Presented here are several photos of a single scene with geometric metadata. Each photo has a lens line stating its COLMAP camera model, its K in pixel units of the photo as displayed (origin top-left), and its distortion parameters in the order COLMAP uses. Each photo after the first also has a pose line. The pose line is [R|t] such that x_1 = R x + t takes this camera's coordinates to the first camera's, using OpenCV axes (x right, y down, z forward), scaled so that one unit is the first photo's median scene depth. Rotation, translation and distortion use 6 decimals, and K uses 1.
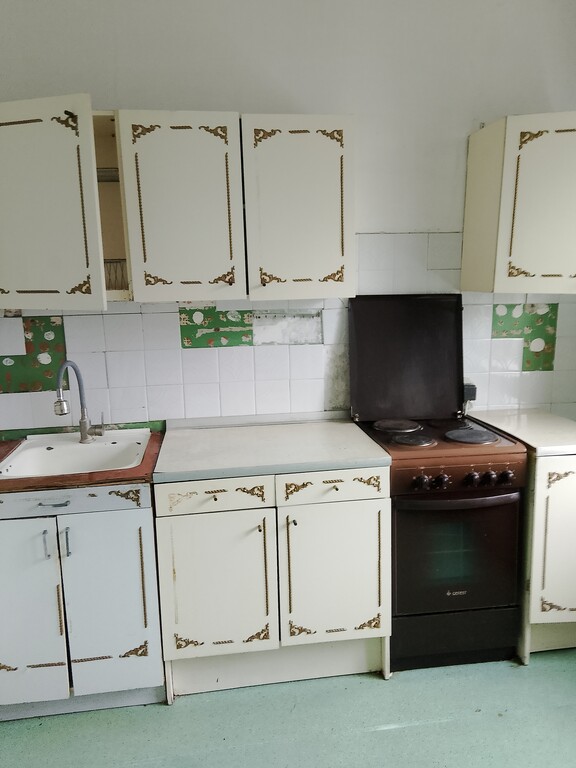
lens RADIAL K [[583.6, 0, 292.8], [0, 583.6, 378.2], [0, 0, 1]] dist [0.079674, -0.066059]
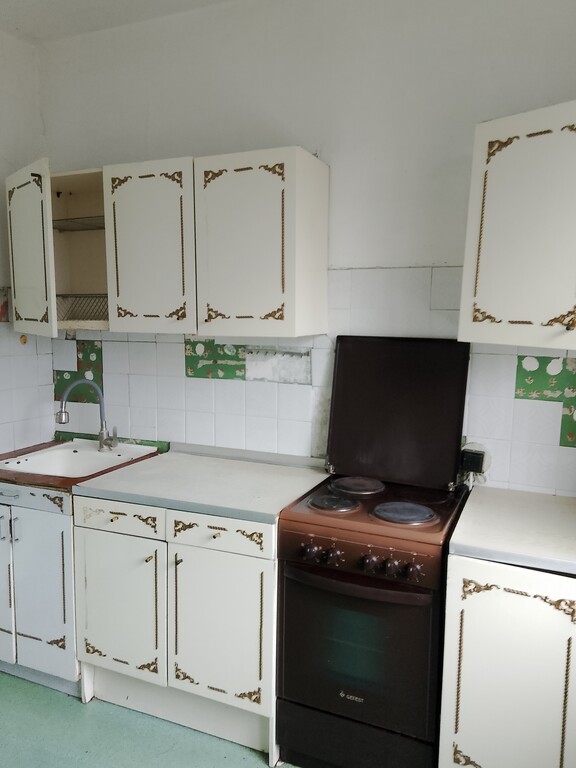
lens RADIAL K [[583.6, 0, 292.8], [0, 583.6, 378.2], [0, 0, 1]] dist [0.079674, -0.066059]
pose [[0.853673, 0.085140, -0.513804, 0.600025], [-0.111442, 0.993559, -0.020520, -0.055454], [0.508747, 0.074777, 0.857662, 0.212033]]
